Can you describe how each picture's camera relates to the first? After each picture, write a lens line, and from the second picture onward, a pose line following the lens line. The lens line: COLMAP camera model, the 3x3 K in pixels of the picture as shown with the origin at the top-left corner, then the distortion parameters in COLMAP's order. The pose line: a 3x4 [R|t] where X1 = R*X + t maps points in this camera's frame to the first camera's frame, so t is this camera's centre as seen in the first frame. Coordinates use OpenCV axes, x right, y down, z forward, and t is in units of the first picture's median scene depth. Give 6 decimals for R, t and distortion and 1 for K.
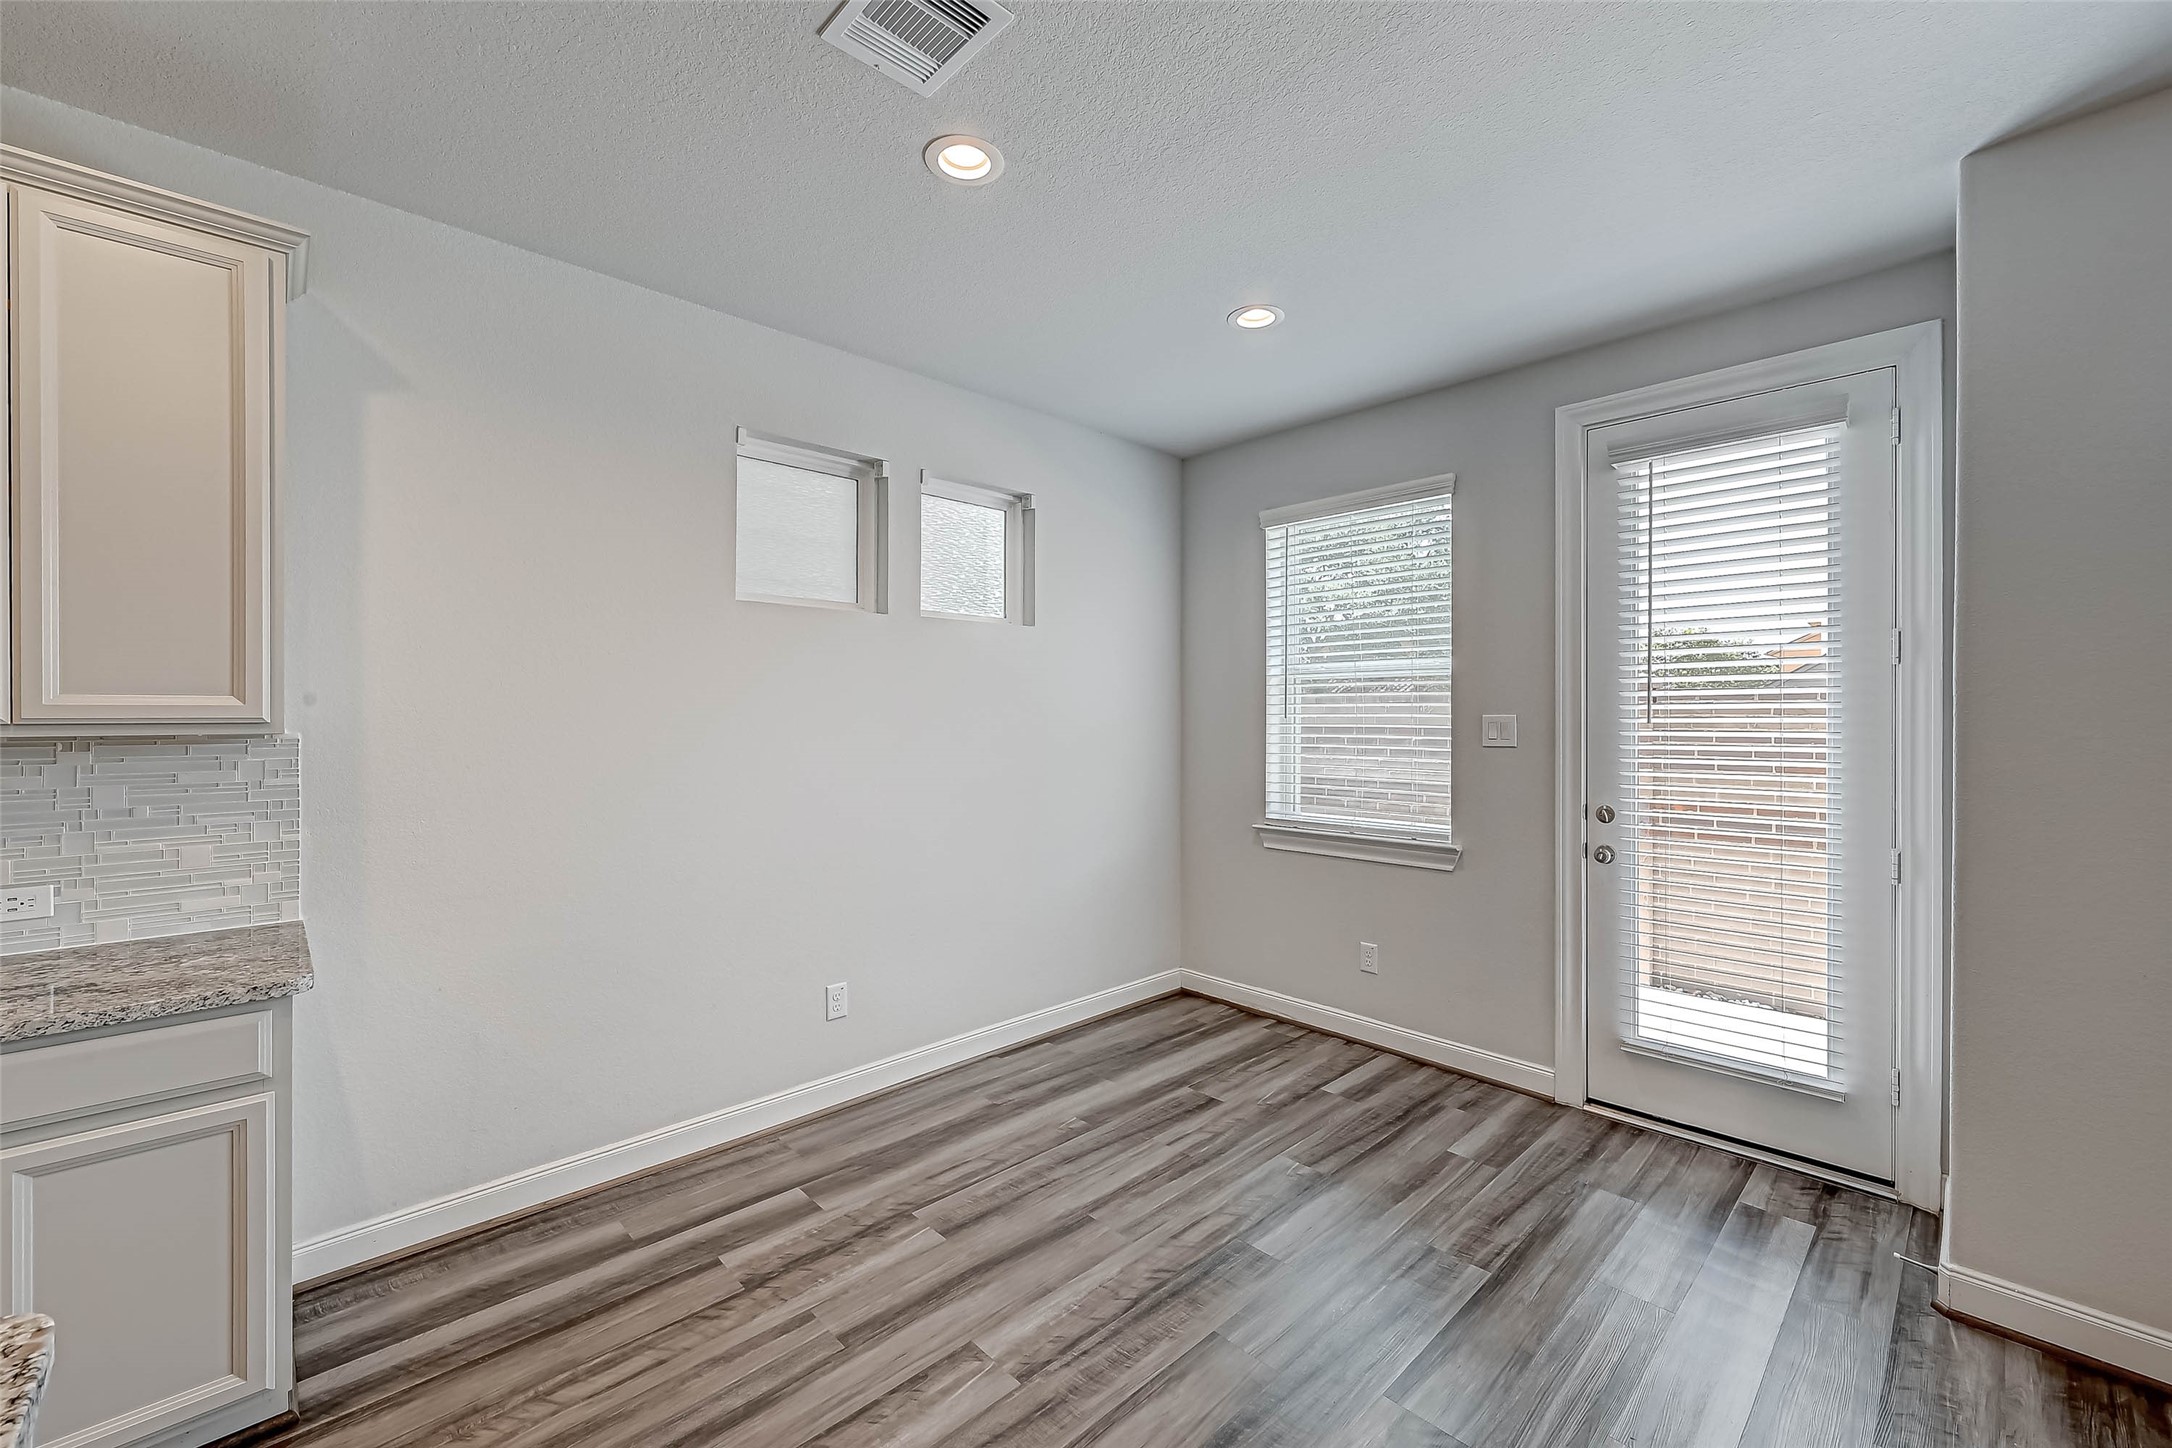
lens RADIAL K [[872.2, 0, 1042.7], [0, 872.2, 717.9], [0, 0, 1]] dist [0.000170, -0.000021]
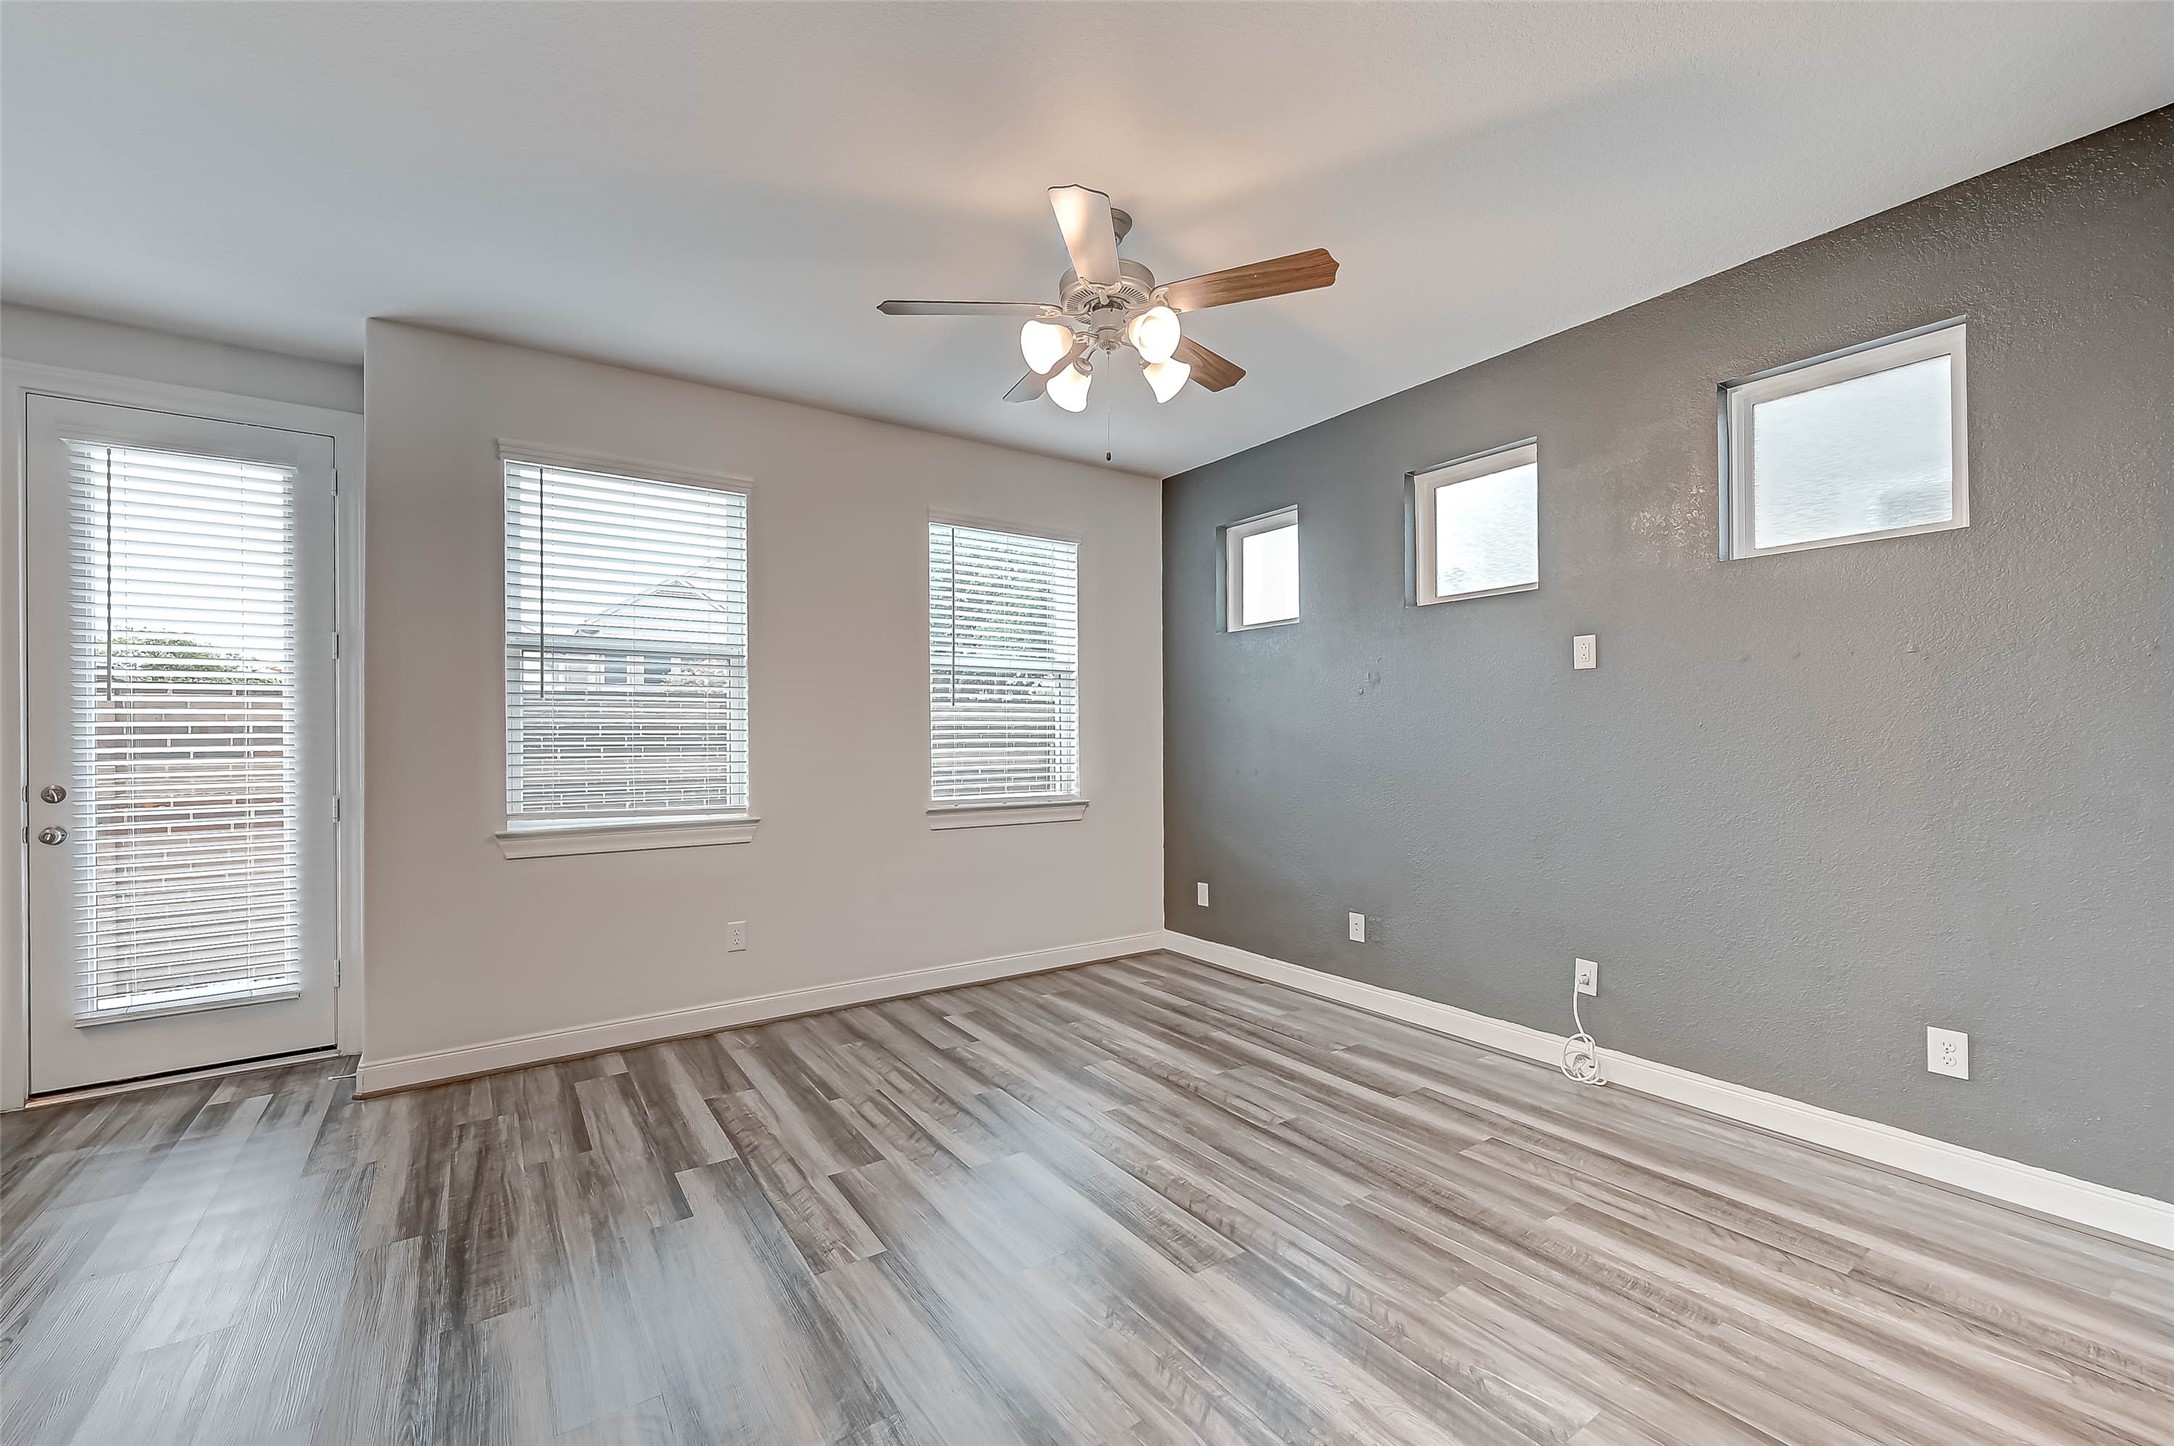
lens RADIAL K [[898.1, 0, 1117.2], [0, 898.1, 731.9], [0, 0, 1]] dist [0.000298, 0.000249]
pose [[0.120324, 0.001721, 0.992733, -0.204153], [0.007255, 0.999970, -0.002613, 0.051470], [-0.992708, 0.007516, 0.120308, -0.293611]]
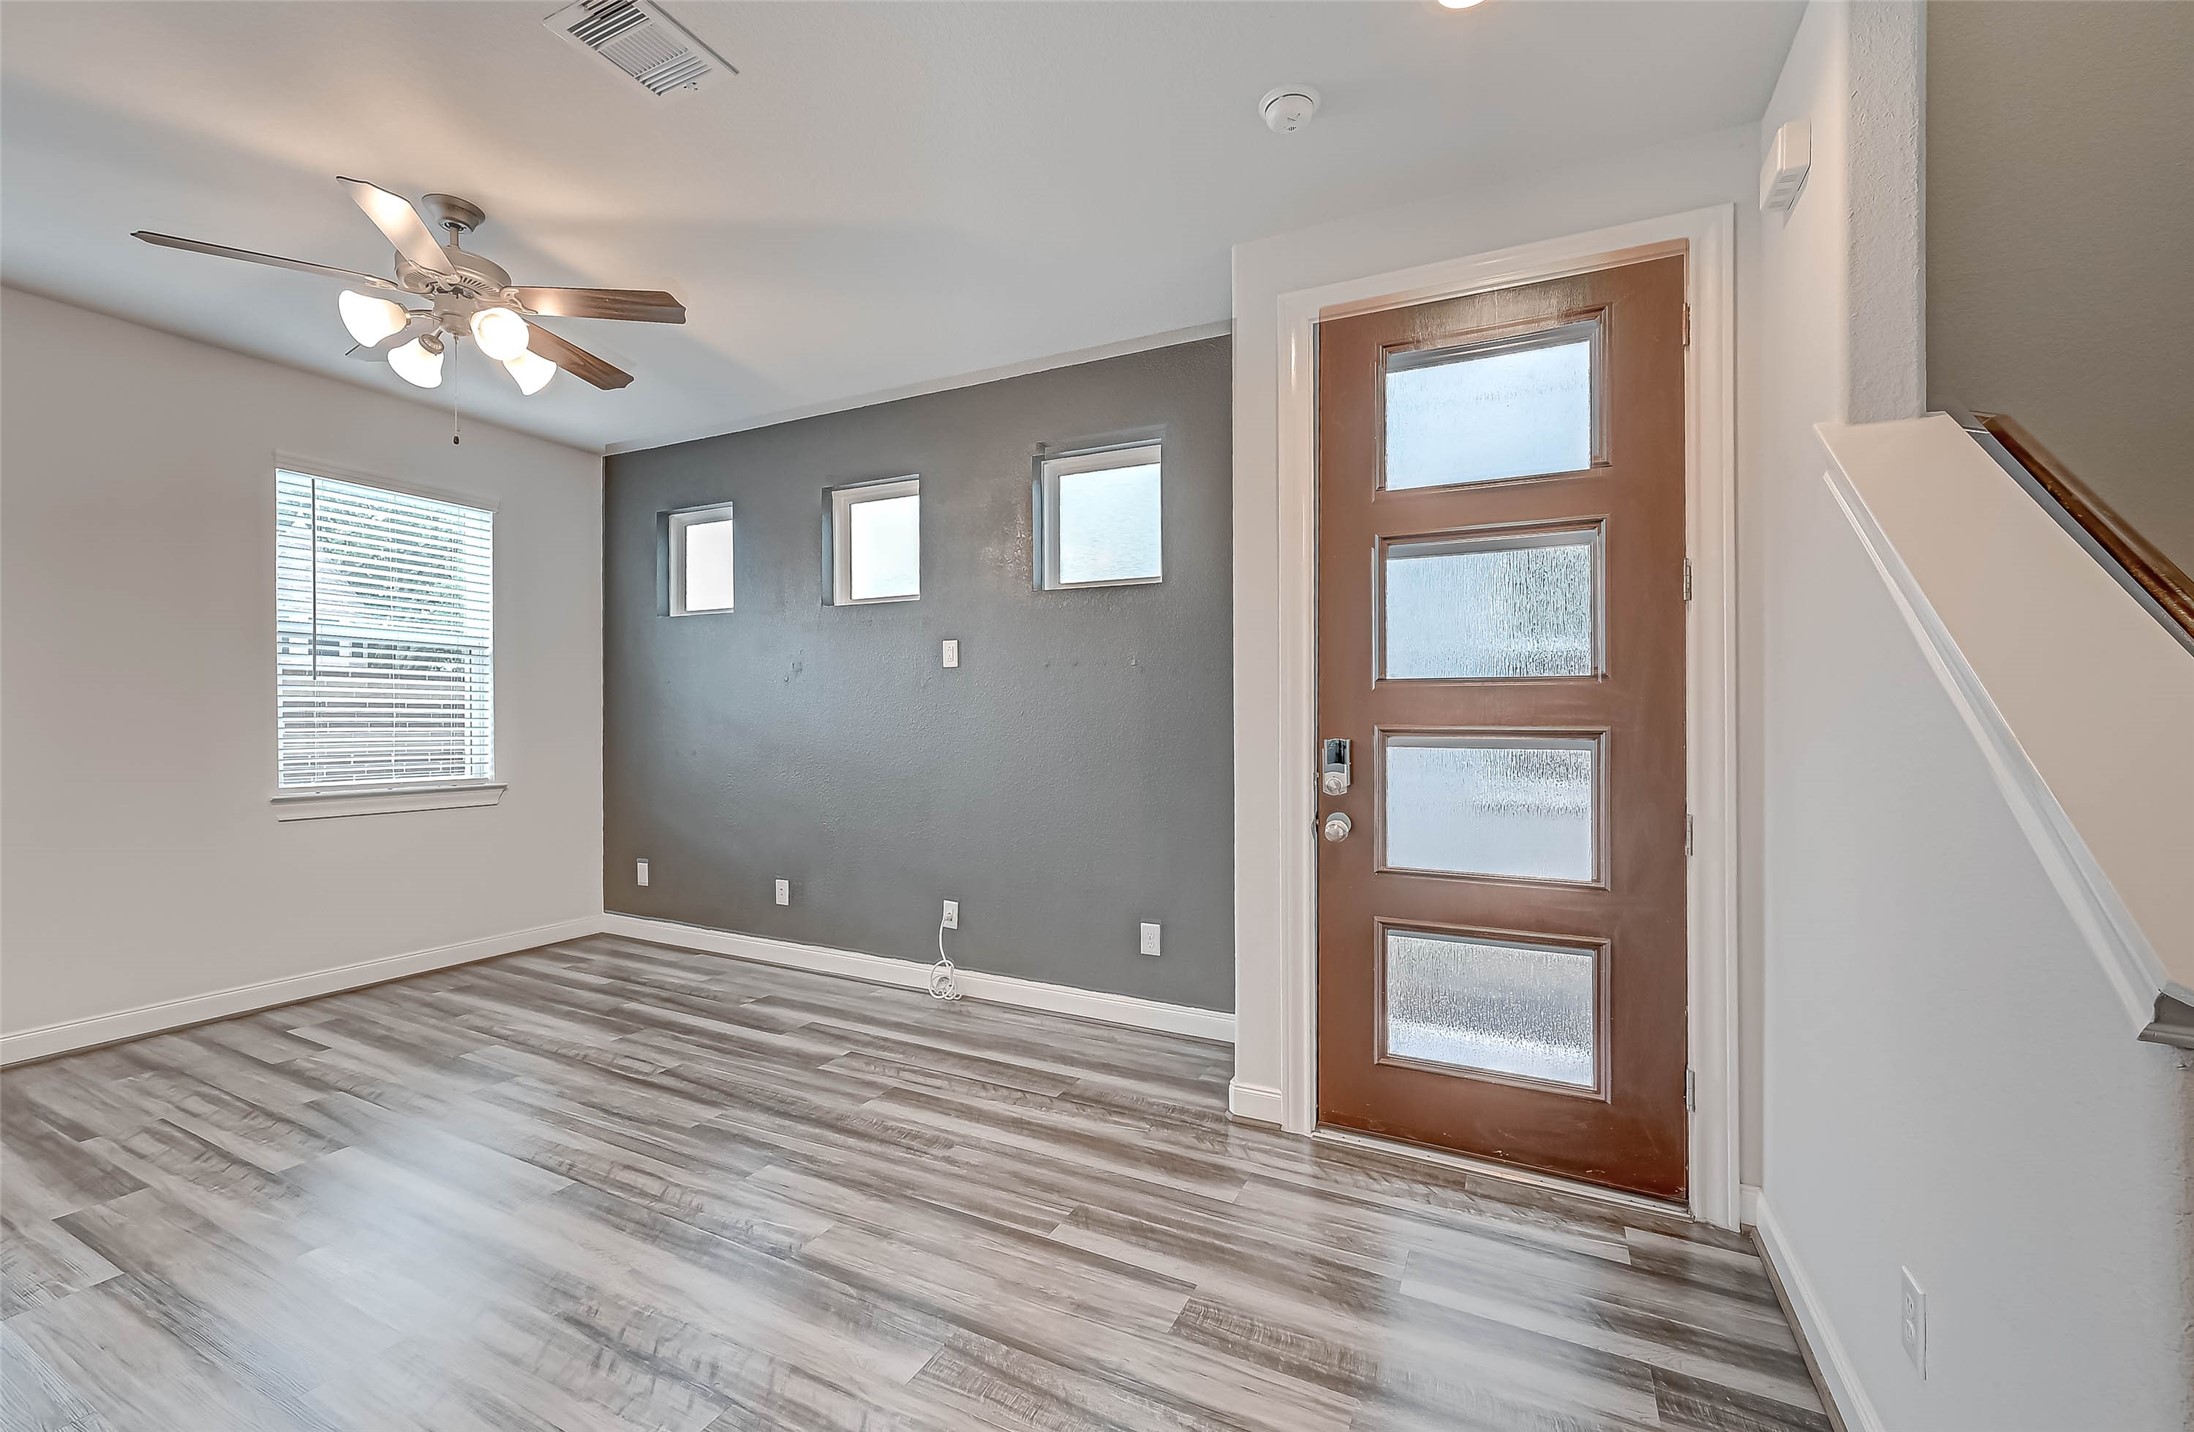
lens RADIAL K [[878.2, 0, 1103.6], [0, 878.2, 721.7], [0, 0, 1]] dist [0.000068, 0.000060]
pose [[-0.356070, -0.006229, 0.934439, -0.358452], [-0.005548, 0.999974, 0.004551, 0.051519], [-0.934443, -0.003564, -0.356095, -0.452551]]
